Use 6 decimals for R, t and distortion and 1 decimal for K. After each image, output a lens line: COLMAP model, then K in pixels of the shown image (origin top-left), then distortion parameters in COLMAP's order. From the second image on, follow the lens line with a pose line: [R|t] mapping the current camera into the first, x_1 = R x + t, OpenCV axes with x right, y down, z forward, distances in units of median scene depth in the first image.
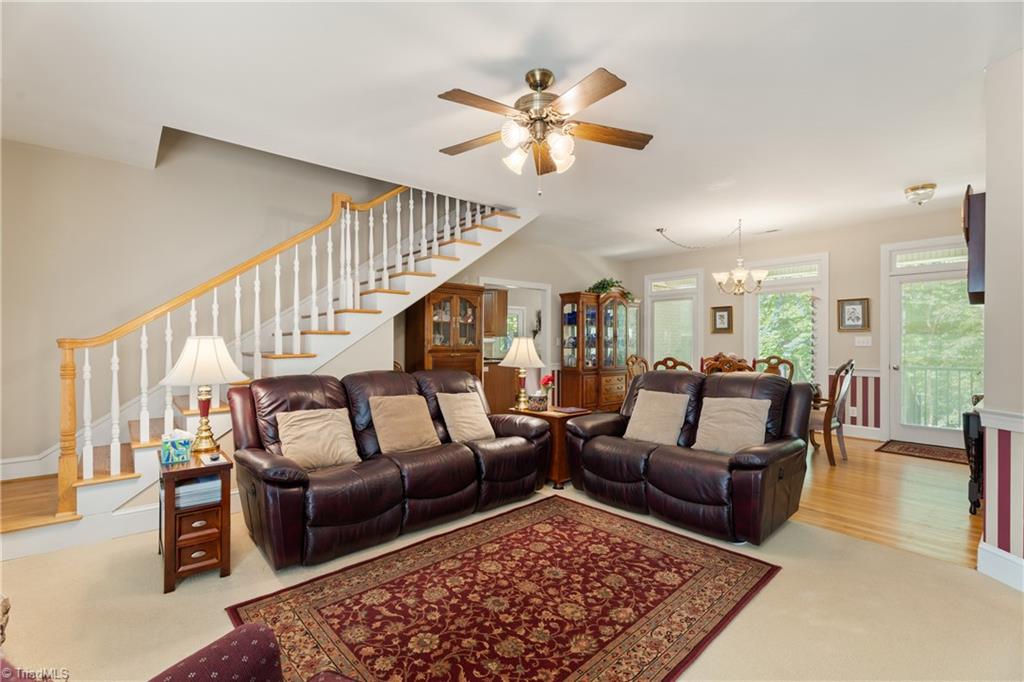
lens RADIAL K [[450.6, 0, 512.7], [0, 450.6, 340.2], [0, 0, 1]] dist [0.002032, 0.000563]
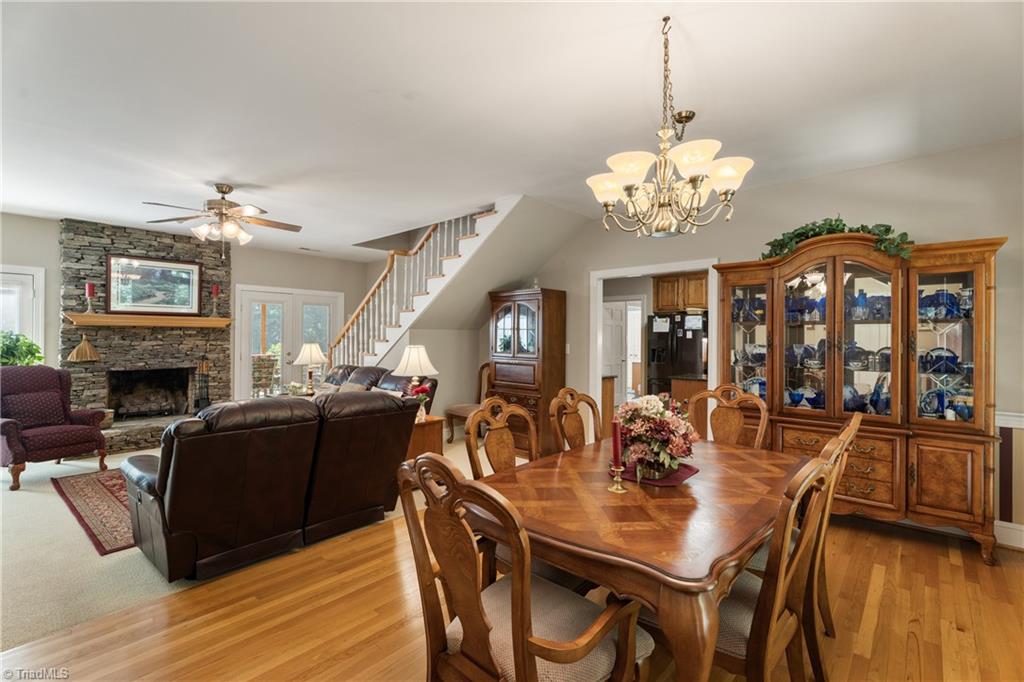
lens RADIAL K [[450.6, 0, 513.5], [0, 450.6, 336.2], [0, 0, 1]] dist [0.002032, 0.000563]
pose [[0.135018, -0.002059, -0.990841, 1.868934], [-0.003310, 0.999991, -0.002529, -0.047579], [0.990838, 0.003621, 0.135010, 1.894649]]
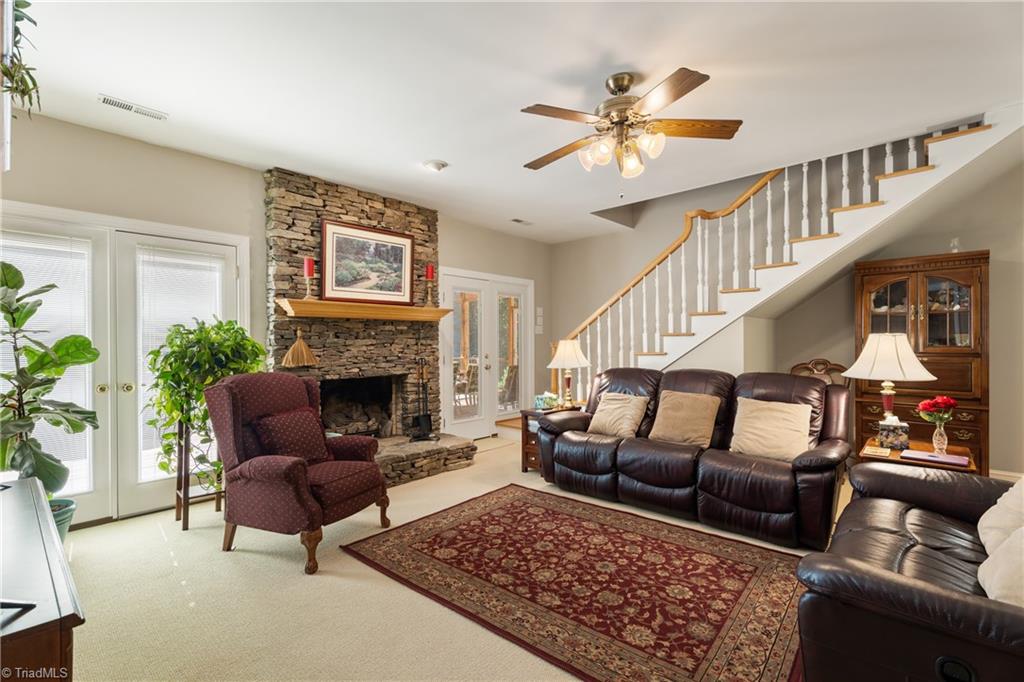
lens RADIAL K [[450.6, 0, 510.8], [0, 450.6, 340.6], [0, 0, 1]] dist [0.002032, 0.000563]
pose [[0.126887, -0.009010, -0.991876, 1.058359], [0.010532, 0.999915, -0.007735, 0.004697], [0.991861, -0.009465, 0.126971, 0.639998]]
